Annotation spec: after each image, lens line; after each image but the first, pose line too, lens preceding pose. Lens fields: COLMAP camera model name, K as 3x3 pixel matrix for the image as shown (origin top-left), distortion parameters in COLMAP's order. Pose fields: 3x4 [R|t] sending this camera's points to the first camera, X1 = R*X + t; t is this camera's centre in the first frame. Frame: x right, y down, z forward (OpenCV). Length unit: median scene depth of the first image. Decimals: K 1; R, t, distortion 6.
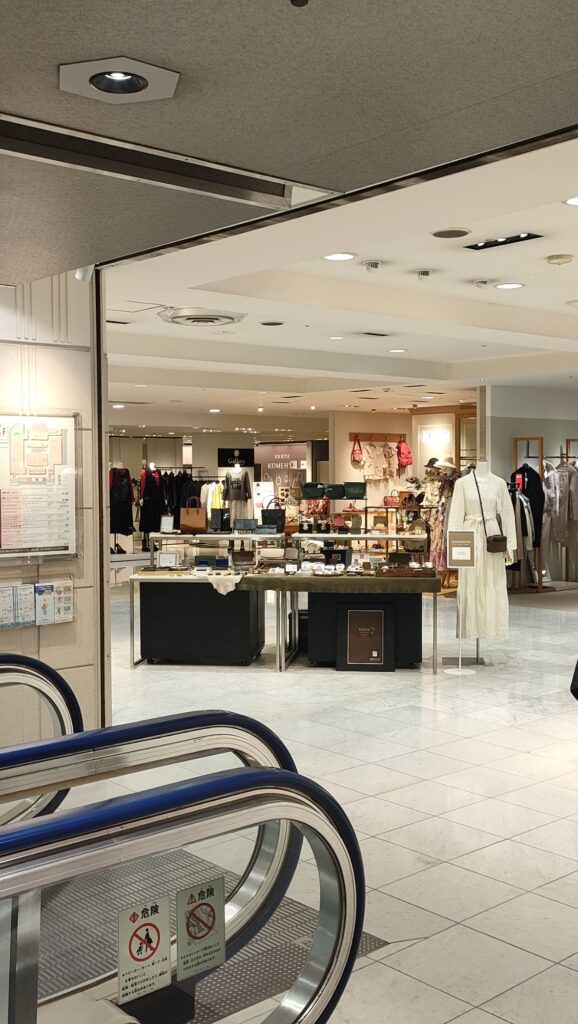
lens RADIAL K [[774.5, 0, 289.0], [0, 774.5, 512.0], [0, 0, 1]] dist [-0.003725, -0.001103]
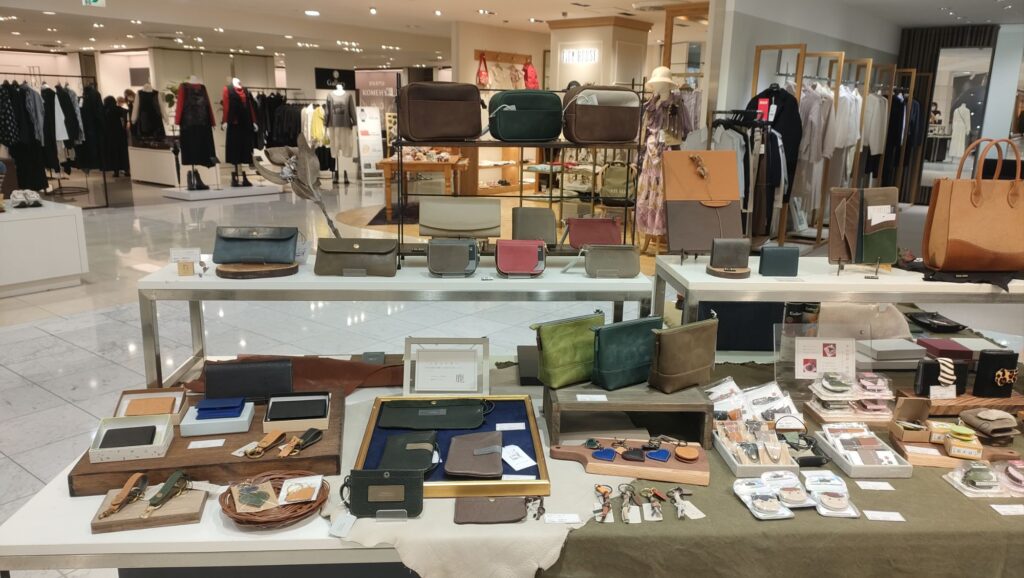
lens RADIAL K [[741.1, 0, 512.0], [0, 741.1, 289.0], [0, 0, 1]] dist [0.026153, 0.001142]
pose [[0.986781, -0.016035, 0.161265, -0.013647], [-0.015849, 0.980774, 0.194504, -0.002069], [-0.161284, -0.194489, 0.967555, 0.104569]]
